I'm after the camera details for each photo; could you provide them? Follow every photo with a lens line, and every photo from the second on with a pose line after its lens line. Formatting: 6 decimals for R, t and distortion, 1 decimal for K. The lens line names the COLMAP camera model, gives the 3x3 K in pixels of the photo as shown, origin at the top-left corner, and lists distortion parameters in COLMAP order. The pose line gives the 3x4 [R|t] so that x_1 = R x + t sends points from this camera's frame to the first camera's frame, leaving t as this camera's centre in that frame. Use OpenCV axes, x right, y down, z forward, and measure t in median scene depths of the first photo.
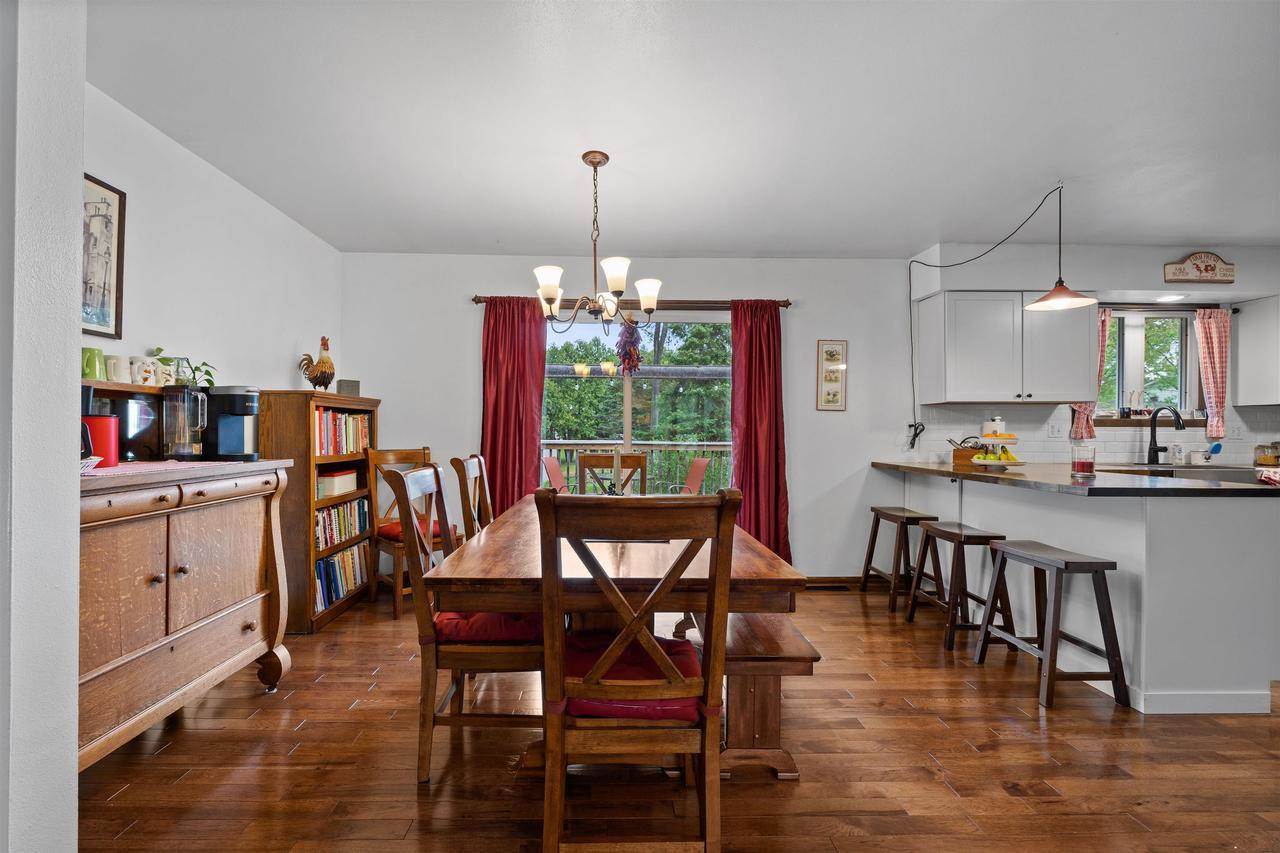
lens RADIAL K [[513.3, 0, 645.0], [0, 513.3, 430.7], [0, 0, 1]] dist [-0.001450, 0.000015]
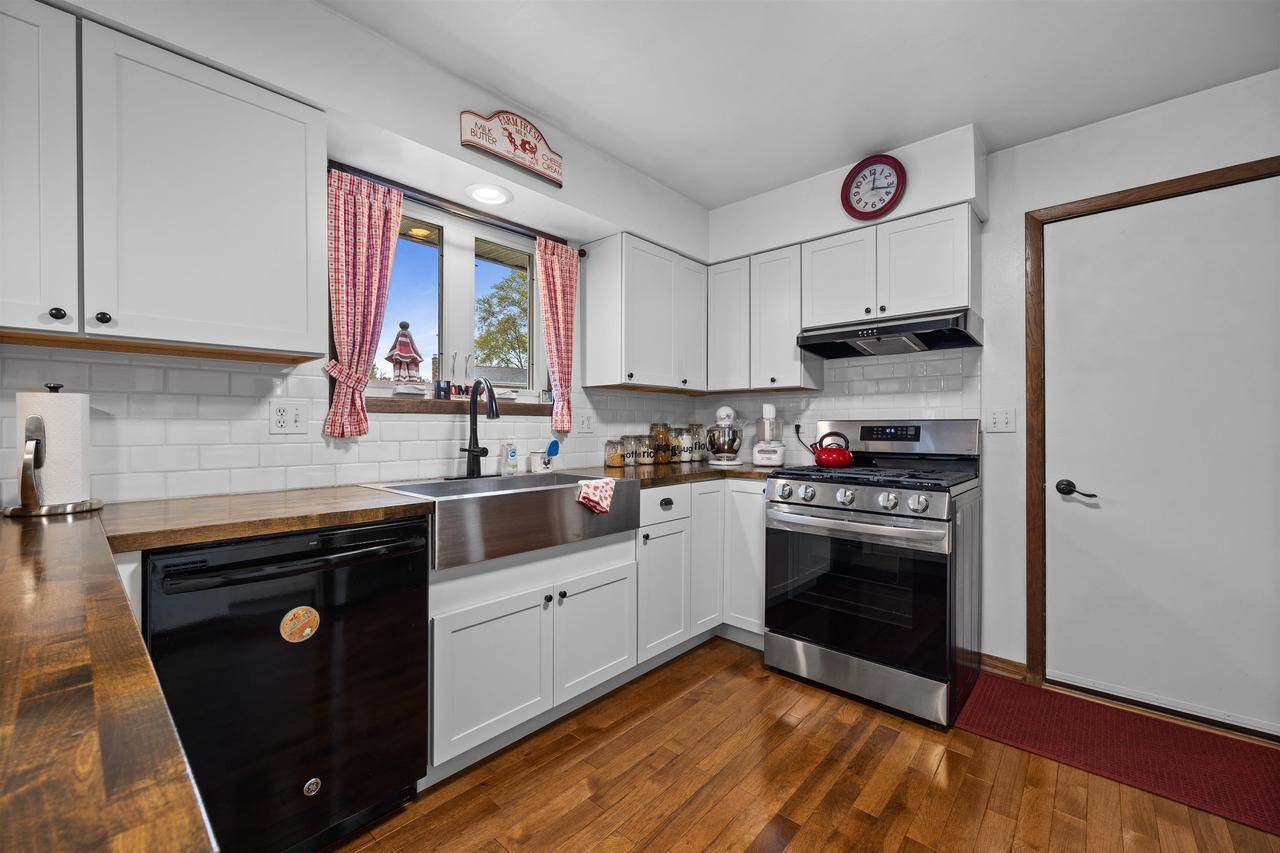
lens RADIAL K [[513.3, 0, 645.9], [0, 513.3, 425.5], [0, 0, 1]] dist [-0.001450, 0.000015]
pose [[0.681688, -0.001341, 0.731642, 0.692303], [0.000575, 0.999999, 0.001298, 0.004785], [-0.731643, -0.000464, 0.681688, 0.450652]]
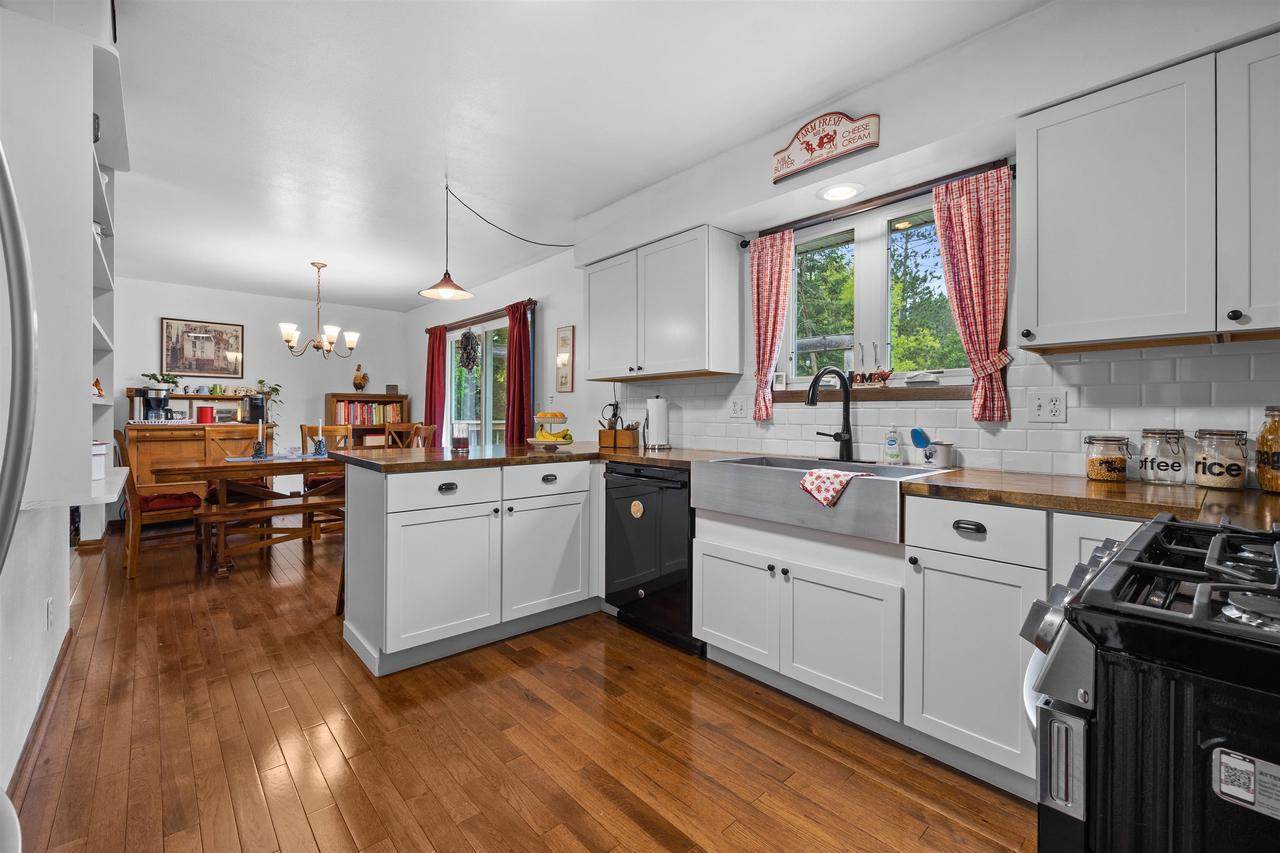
lens RADIAL K [[513.3, 0, 613.3], [0, 513.3, 412.6], [0, 0, 1]] dist [-0.001450, 0.000015]
pose [[0.653548, -0.003388, -0.756877, 1.273237], [0.000633, 0.999992, -0.003930, 0.008600], [0.756885, 0.002089, 0.653545, 0.374486]]
